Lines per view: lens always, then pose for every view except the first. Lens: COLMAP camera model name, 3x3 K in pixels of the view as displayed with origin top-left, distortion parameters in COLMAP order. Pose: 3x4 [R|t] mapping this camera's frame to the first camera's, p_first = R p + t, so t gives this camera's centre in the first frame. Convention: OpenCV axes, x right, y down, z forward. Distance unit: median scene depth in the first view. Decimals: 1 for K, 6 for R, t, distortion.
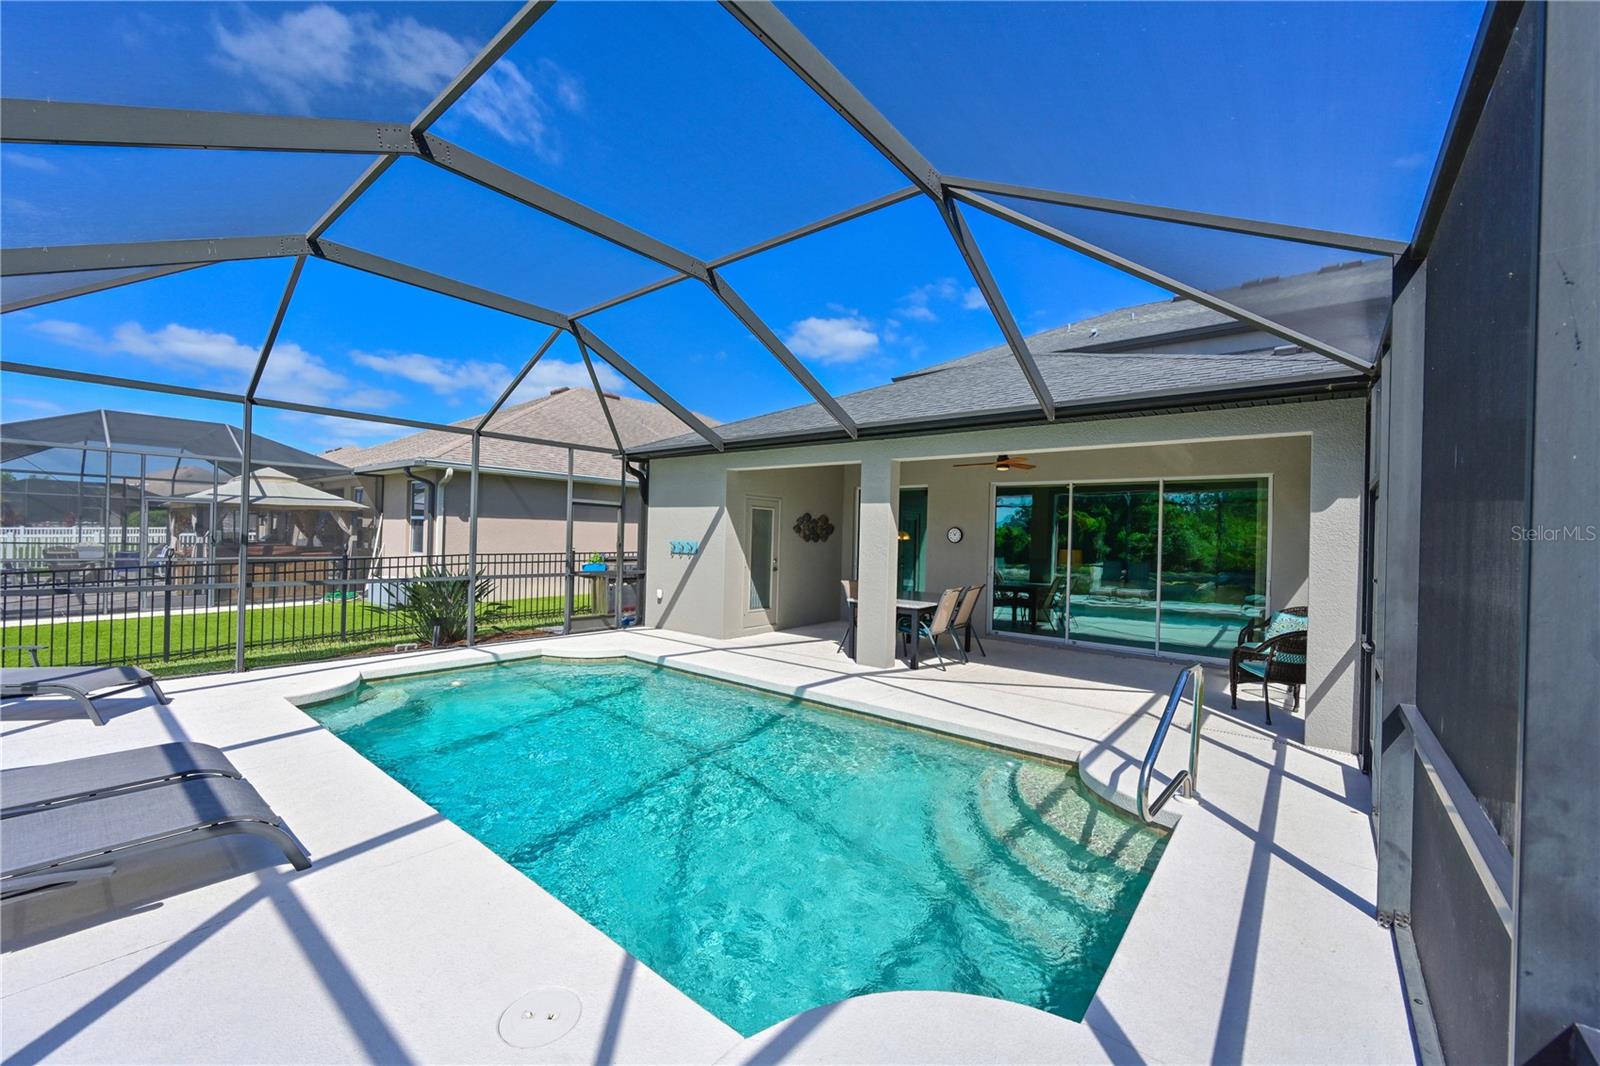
lens RADIAL K [[642.4, 0, 793.2], [0, 642.4, 533.6], [0, 0, 1]] dist [0.000569, 0.000253]
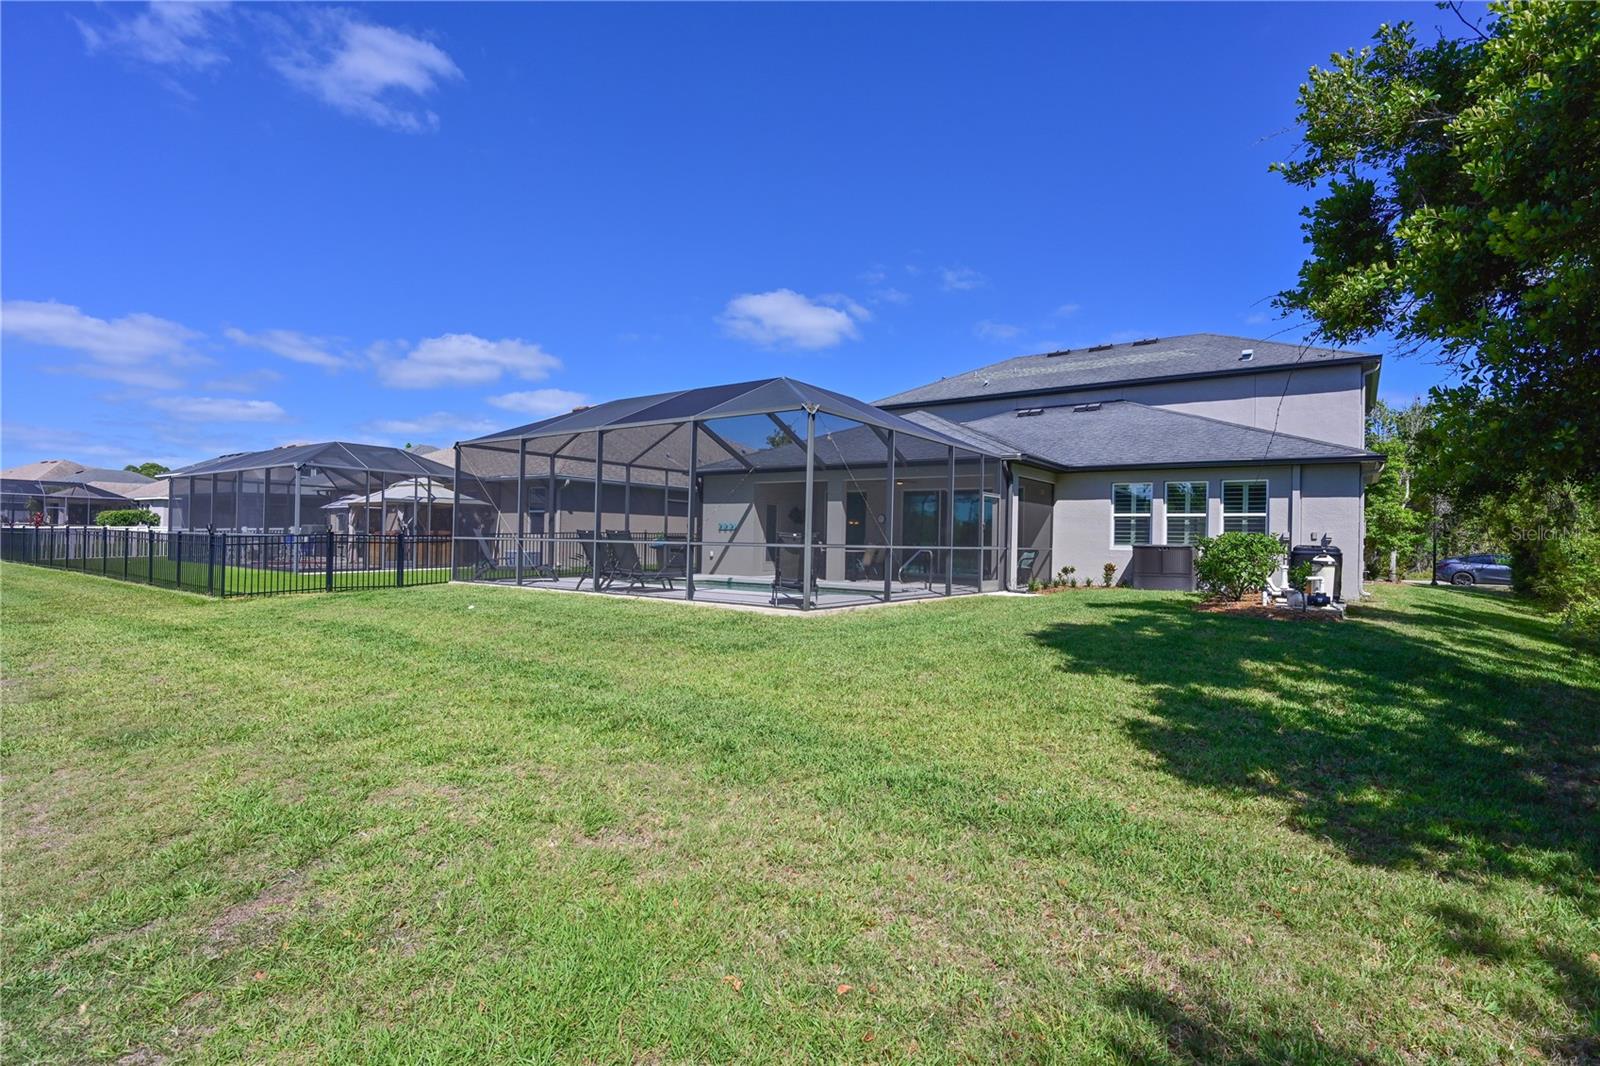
lens RADIAL K [[777.4, 0, 793.6], [0, 777.4, 551.0], [0, 0, 1]] dist [0.000302, 0.000123]
pose [[0.995143, -0.009255, 0.098002, -0.198479], [0.007541, 0.999812, 0.017845, 0.052422], [-0.098149, -0.017019, 0.995026, -1.166885]]
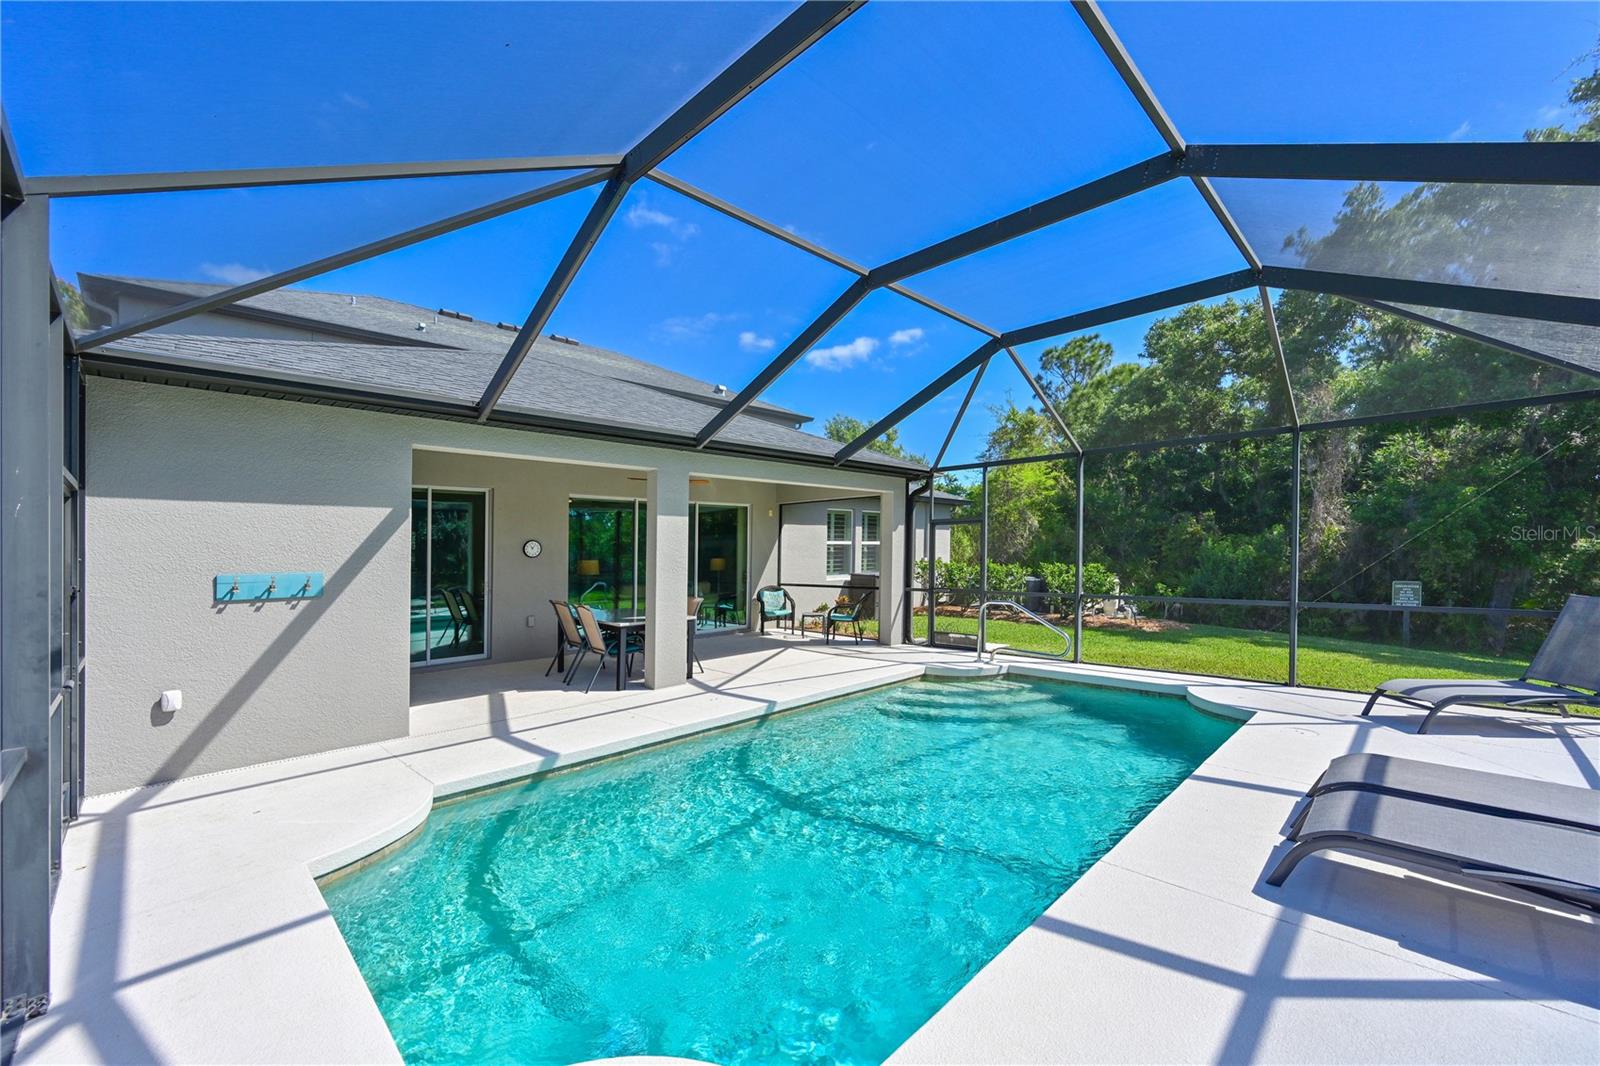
lens RADIAL K [[642.4, 0, 793.2], [0, 642.4, 533.6], [0, 0, 1]] dist [0.000569, 0.000253]
pose [[0.110598, -0.001953, 0.993863, -0.608112], [0.007928, 0.999968, 0.001083, -0.015947], [-0.993834, 0.007760, 0.110610, 0.550387]]
